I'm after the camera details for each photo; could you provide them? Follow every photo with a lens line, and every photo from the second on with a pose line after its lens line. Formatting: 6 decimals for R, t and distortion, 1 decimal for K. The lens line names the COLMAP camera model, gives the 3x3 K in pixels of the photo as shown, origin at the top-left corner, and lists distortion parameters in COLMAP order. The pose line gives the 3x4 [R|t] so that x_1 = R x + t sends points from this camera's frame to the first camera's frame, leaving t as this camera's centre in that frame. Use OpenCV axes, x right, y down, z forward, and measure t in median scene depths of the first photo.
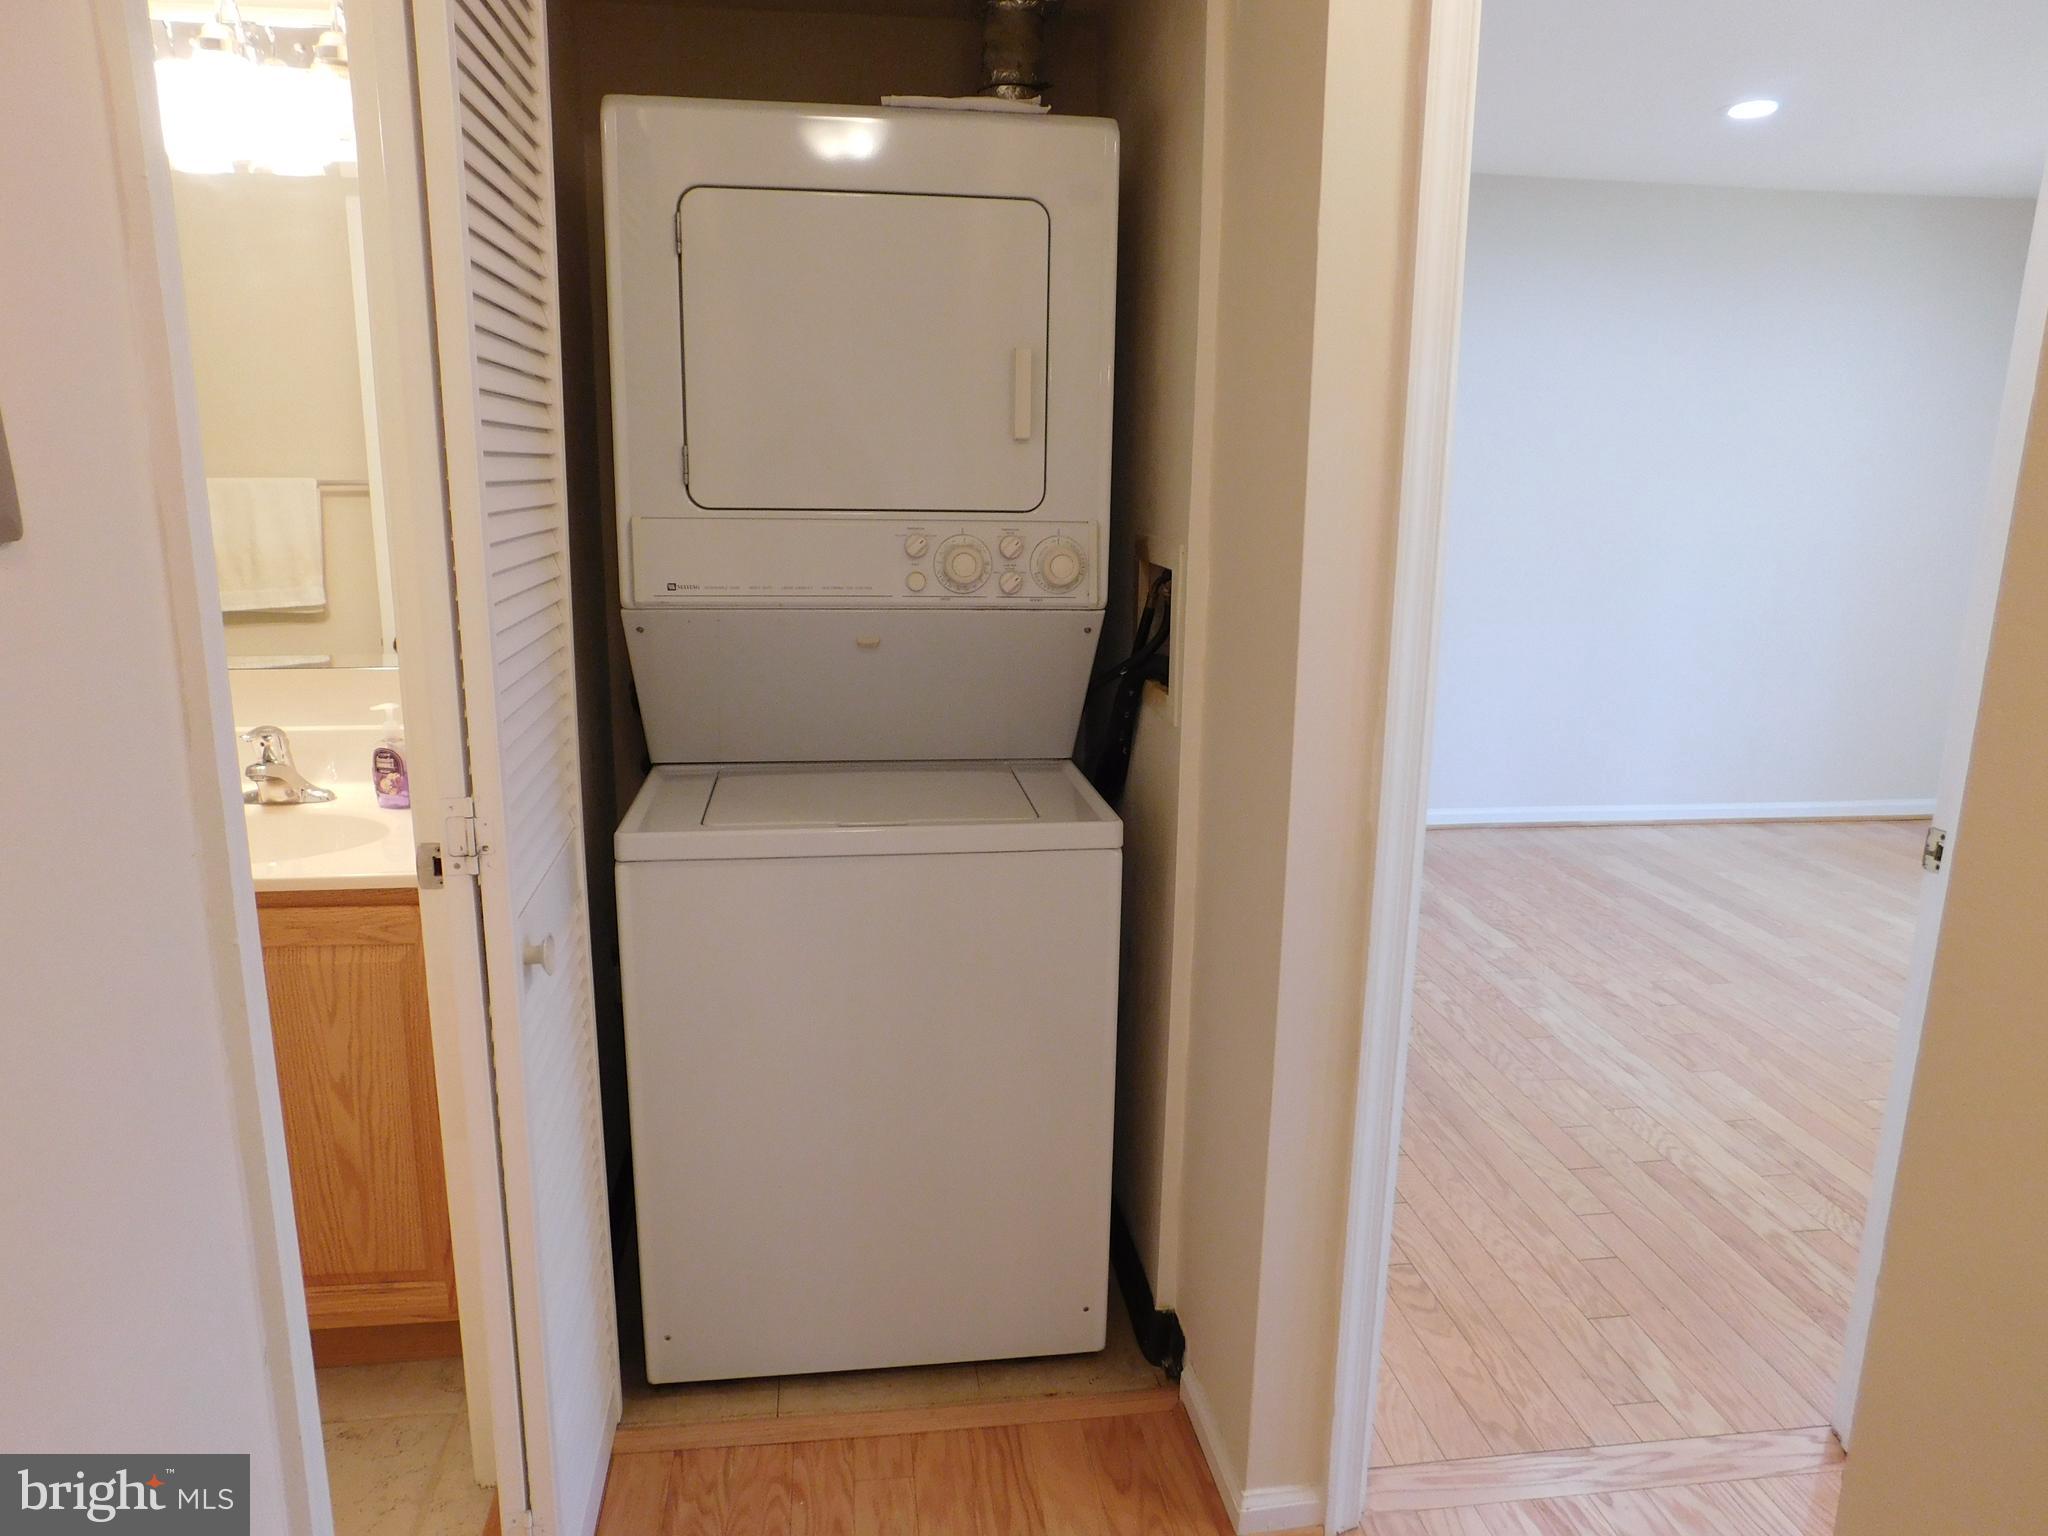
lens RADIAL K [[1353.6, 0, 1024.0], [0, 1353.6, 768.0], [0, 0, 1]] dist [-0.065766, 0.052516]
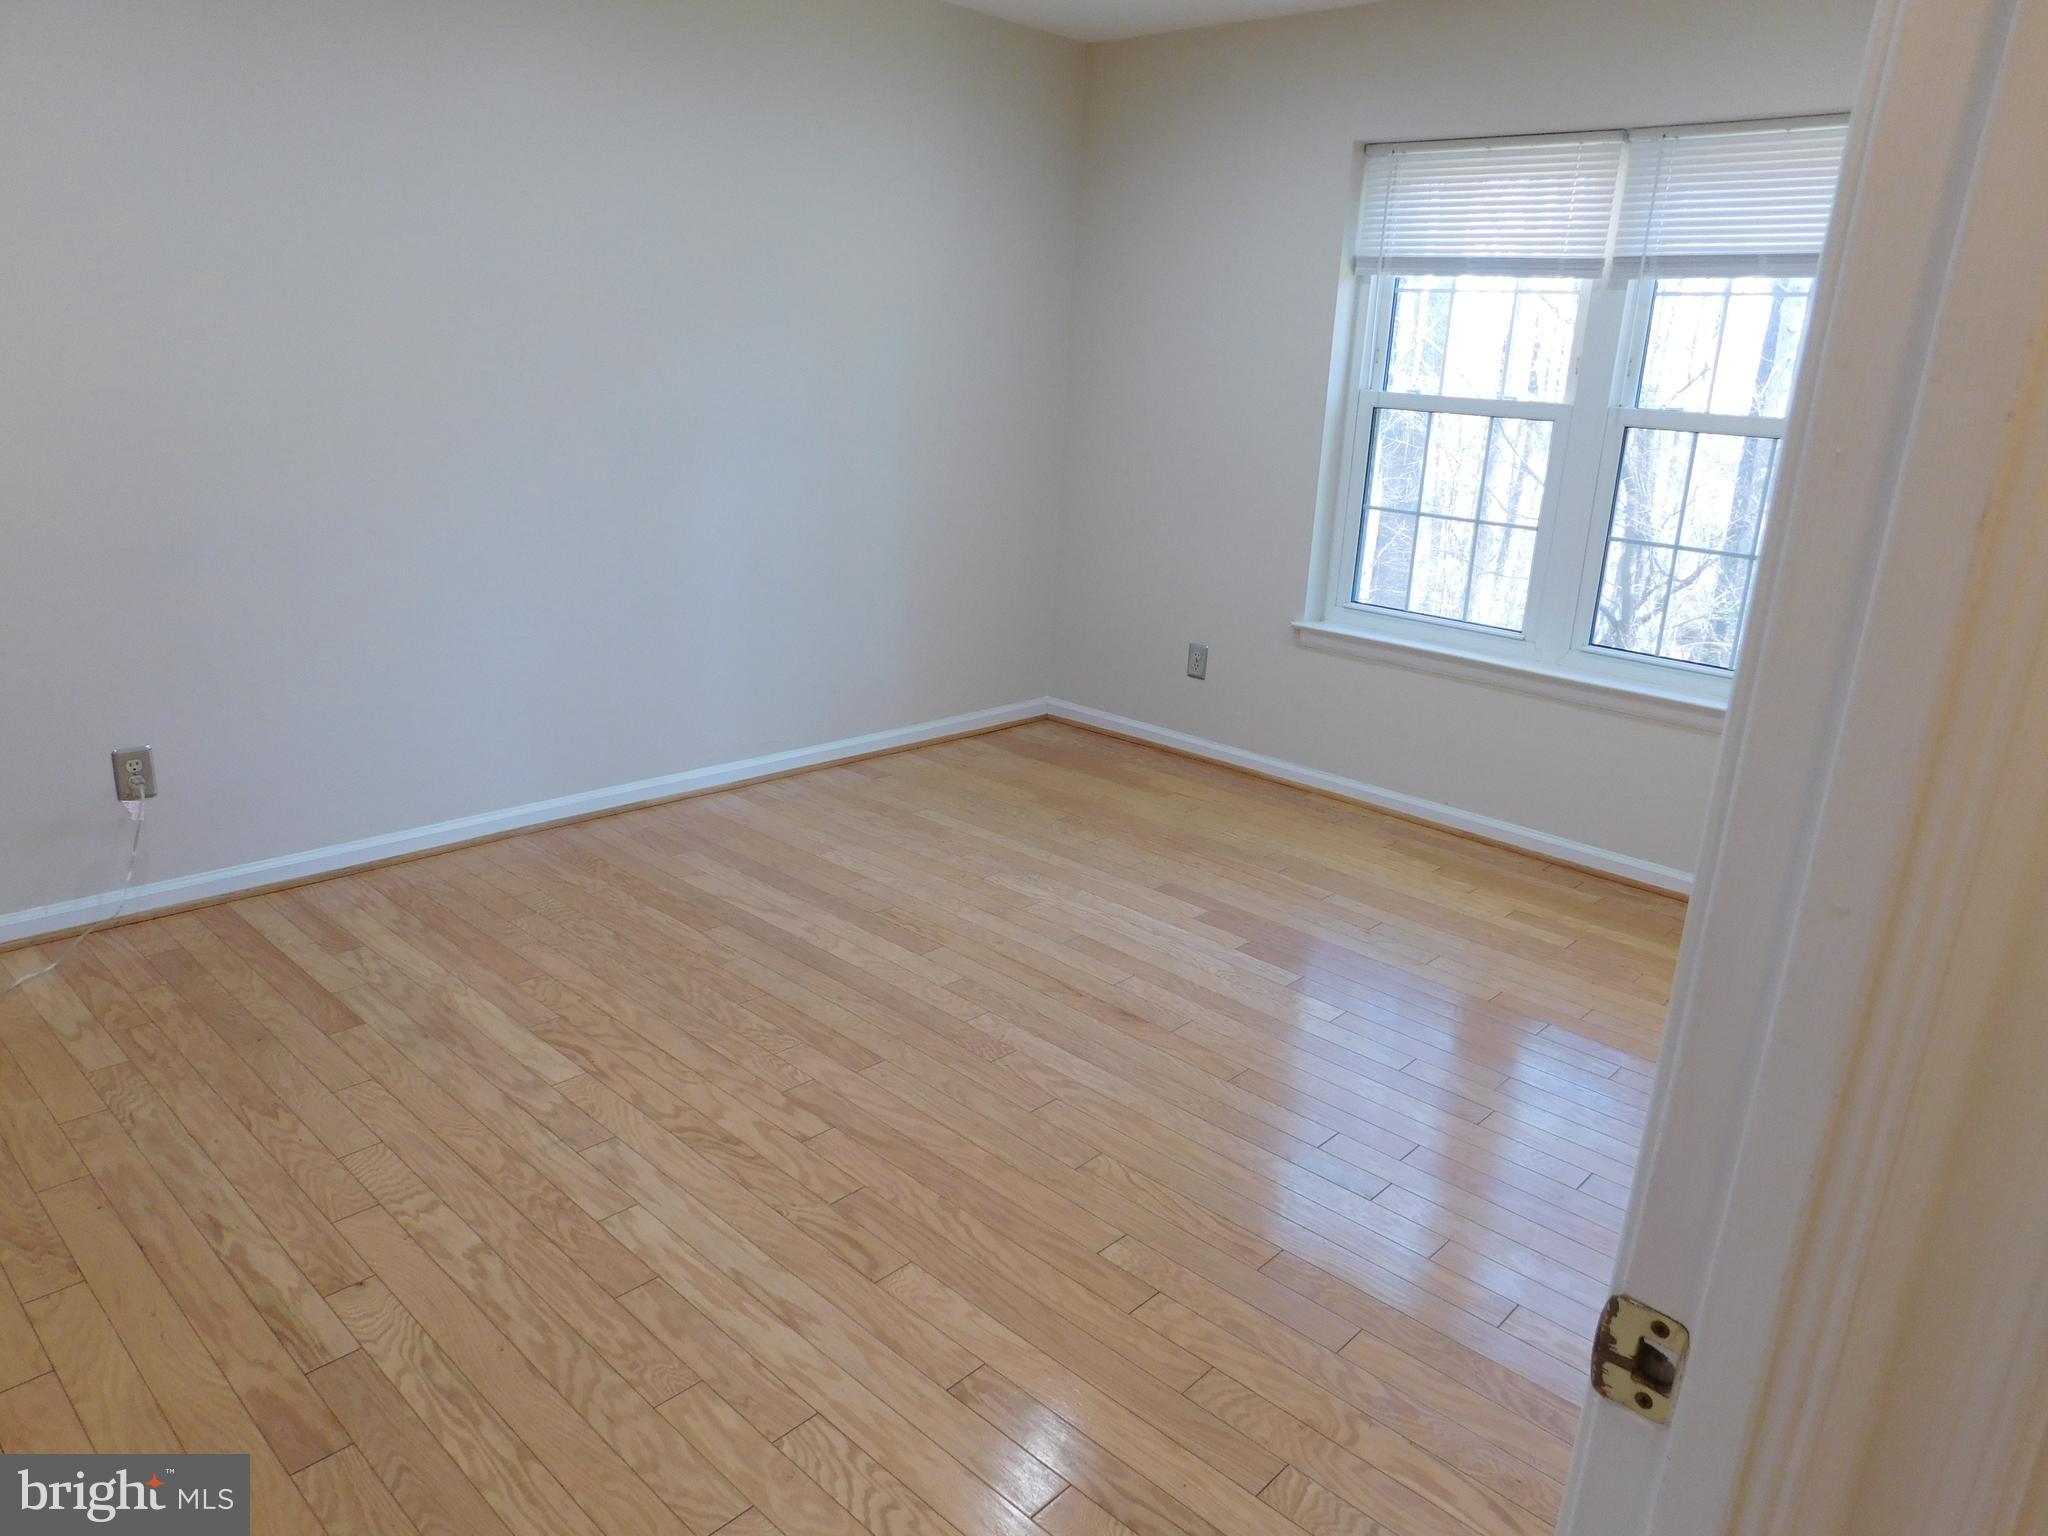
lens RADIAL K [[1353.6, 0, 1024.0], [0, 1353.6, 768.0], [0, 0, 1]] dist [-0.065766, 0.052516]
pose [[0.775157, -0.157502, 0.611820, 0.175673], [0.098242, 0.986696, 0.129537, -0.078477], [-0.624083, -0.040306, 0.780318, 0.403949]]
